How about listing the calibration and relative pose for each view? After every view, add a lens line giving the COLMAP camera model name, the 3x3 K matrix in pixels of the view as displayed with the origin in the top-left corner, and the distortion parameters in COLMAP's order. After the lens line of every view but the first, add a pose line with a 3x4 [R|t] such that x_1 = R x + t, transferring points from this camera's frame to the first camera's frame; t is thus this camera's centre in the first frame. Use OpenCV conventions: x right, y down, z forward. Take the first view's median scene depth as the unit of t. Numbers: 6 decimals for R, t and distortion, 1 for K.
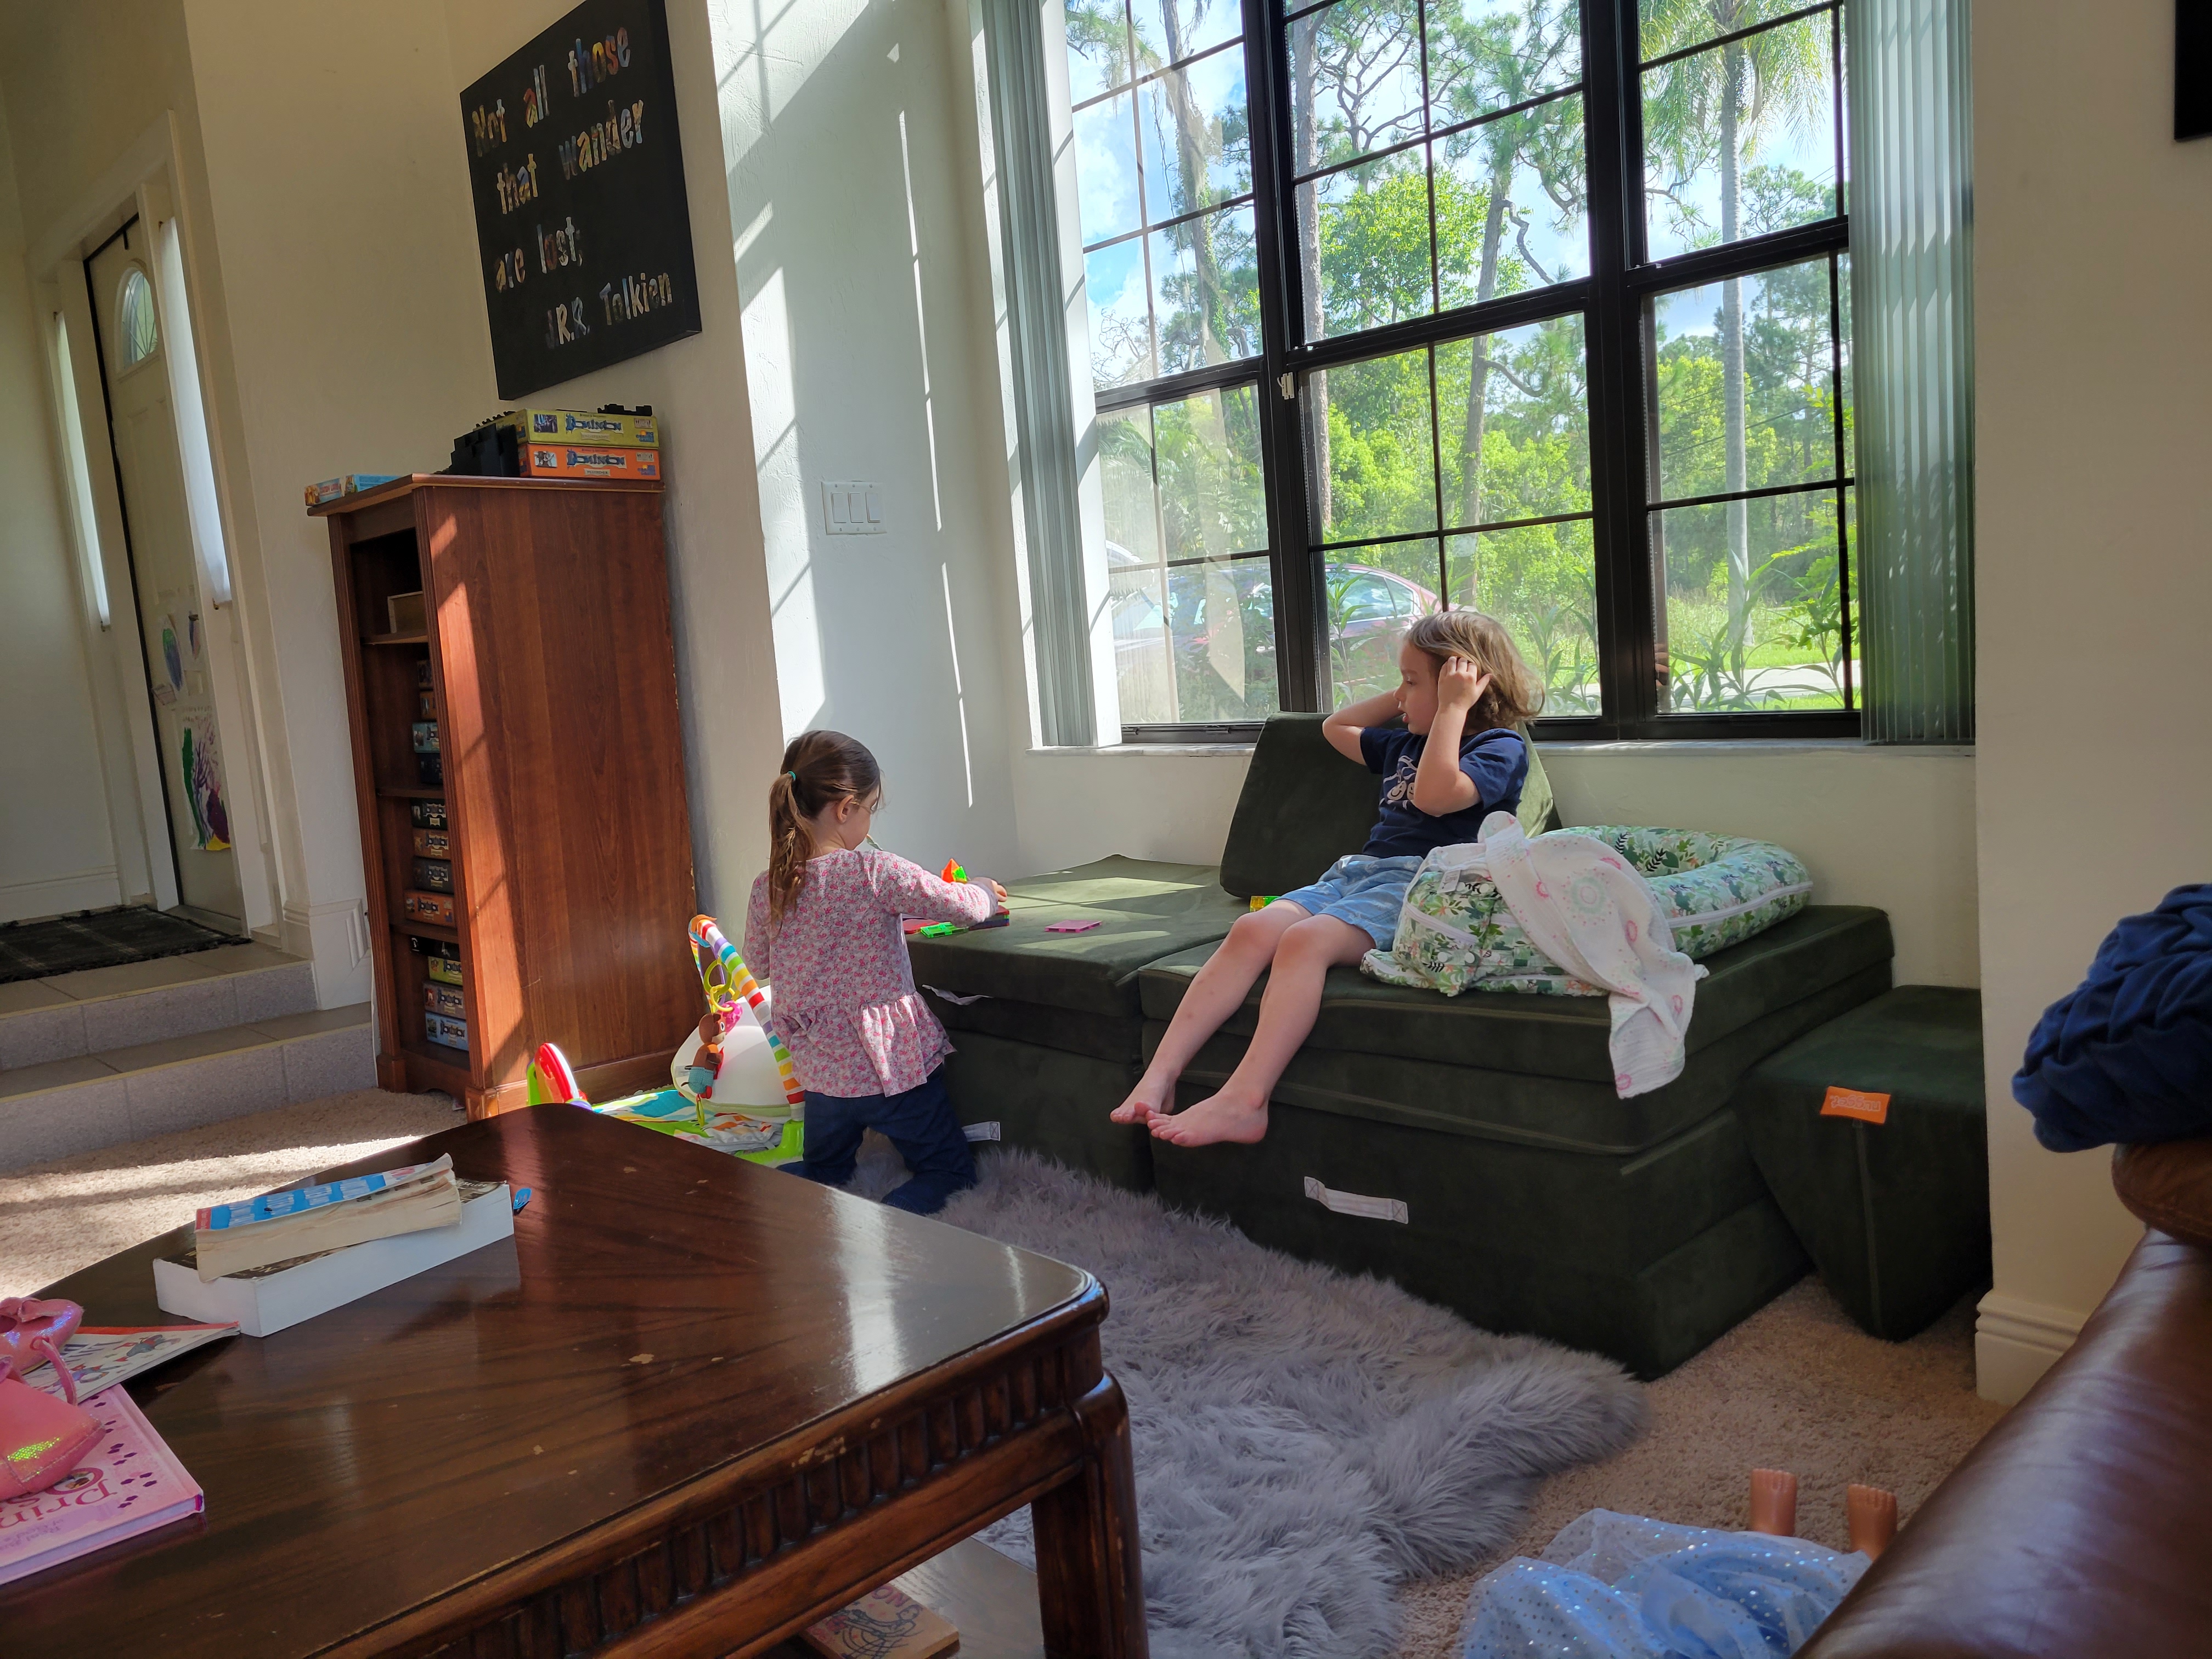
lens RADIAL K [[1652.4, 0, 1139.9], [0, 1652.4, 828.5], [0, 0, 1]] dist [0.067100, -0.063706]
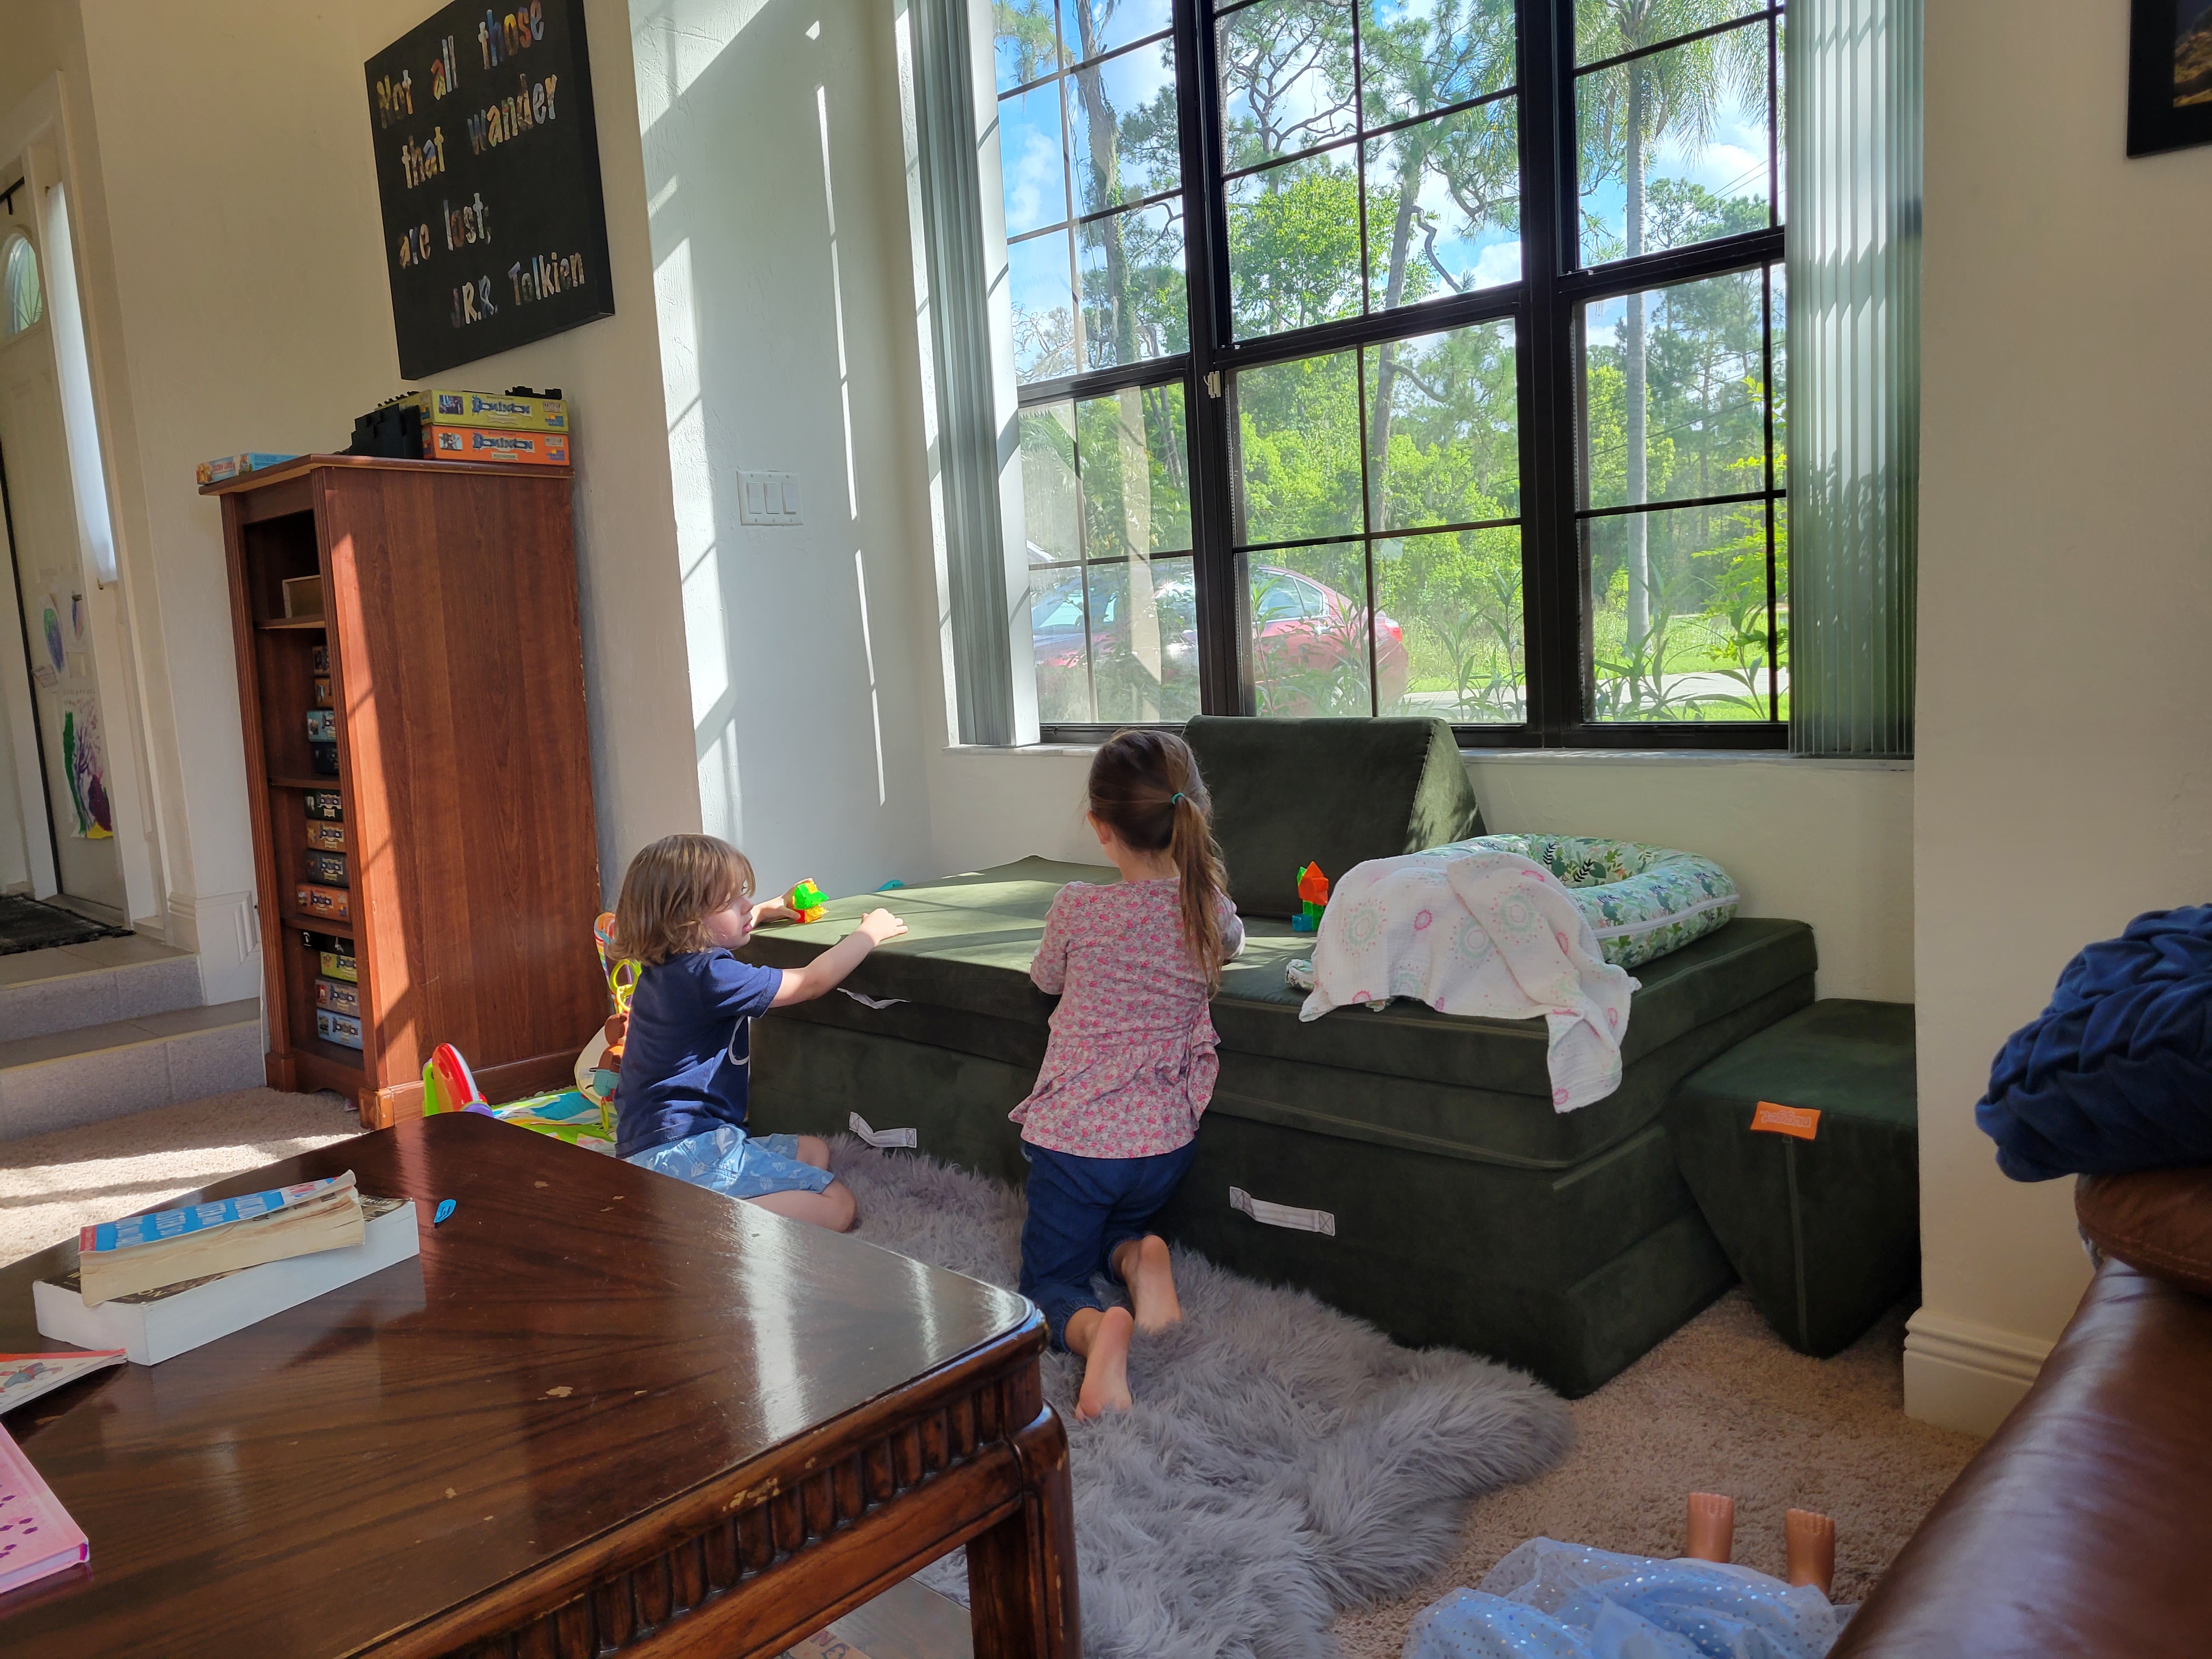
lens RADIAL K [[1652.4, 0, 1106.0], [0, 1652.4, 829.5], [0, 0, 1]] dist [0.064147, -0.058242]
pose [[0.999166, 0.012866, 0.038741, -0.009711], [-0.012969, 0.999913, 0.002400, -0.002867], [-0.038707, -0.002901, 0.999246, 0.013258]]
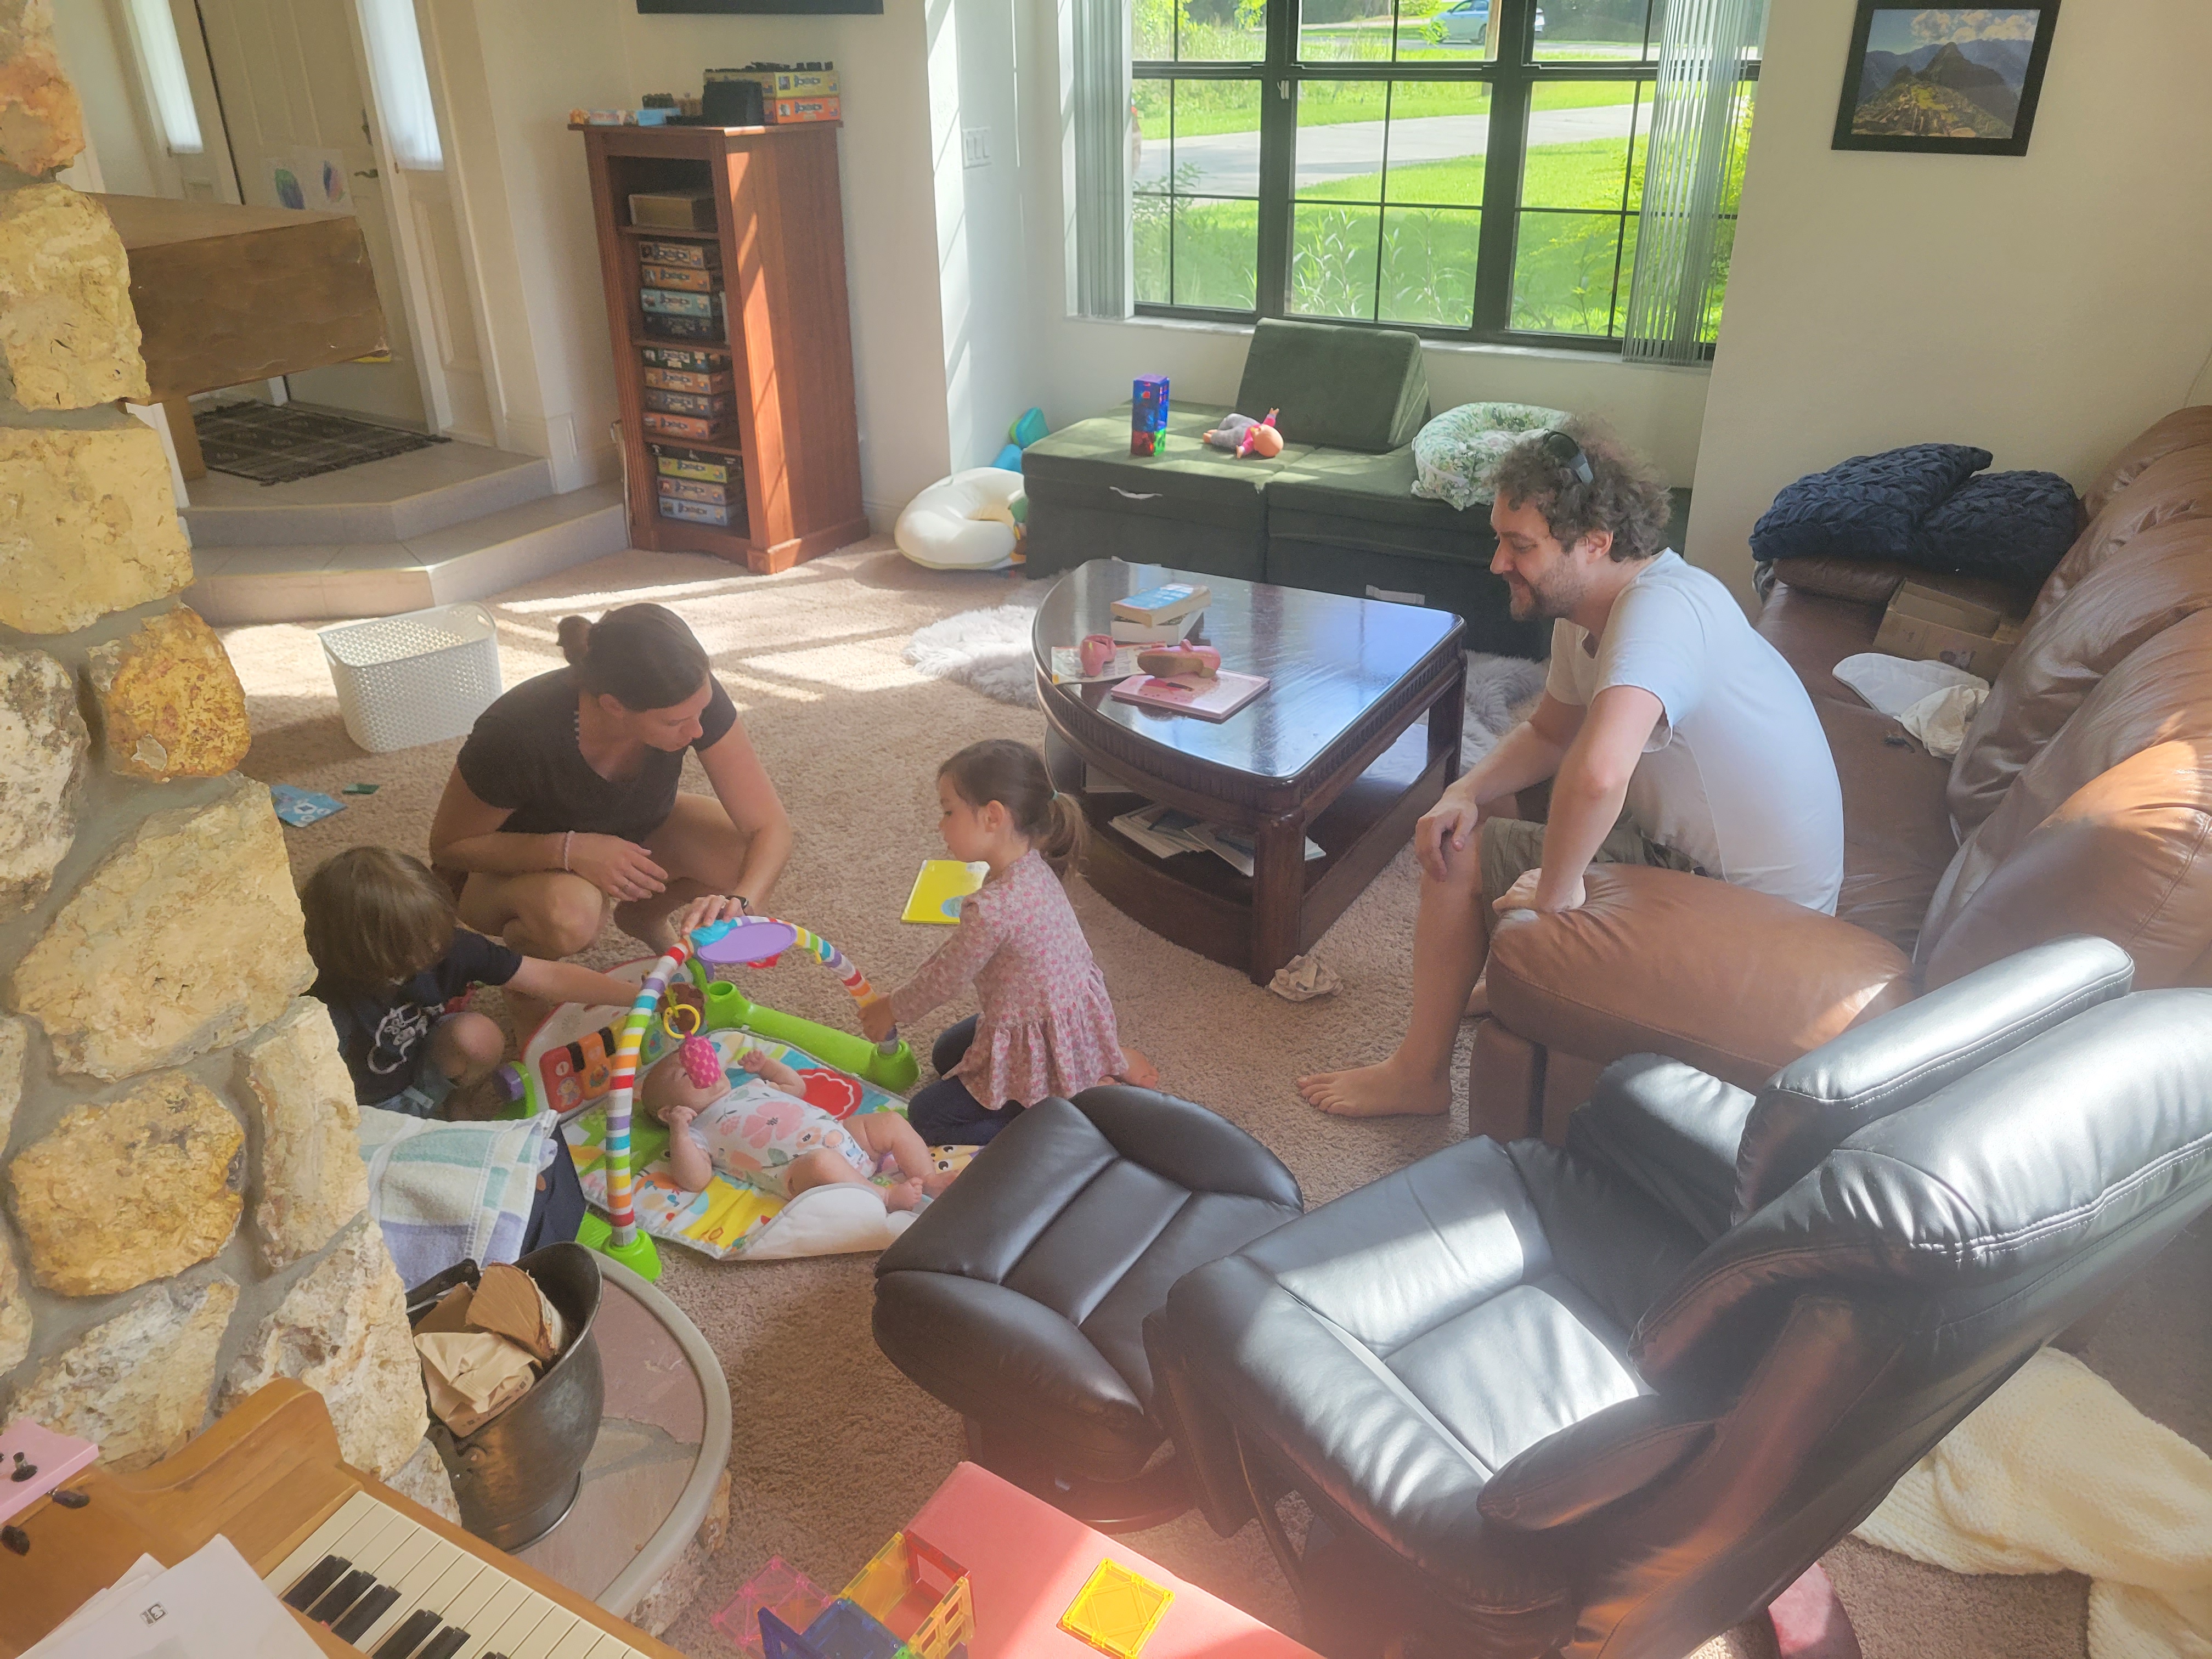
lens RADIAL K [[1662.8, 0, 1073.9], [0, 1662.8, 824.7], [0, 0, 1]] dist [0.054981, -0.053493]
pose [[0.964338, -0.063128, 0.257034, -0.514031], [-0.024365, 0.945842, 0.323713, -0.110262], [-0.263548, -0.318431, 0.910573, -0.566041]]
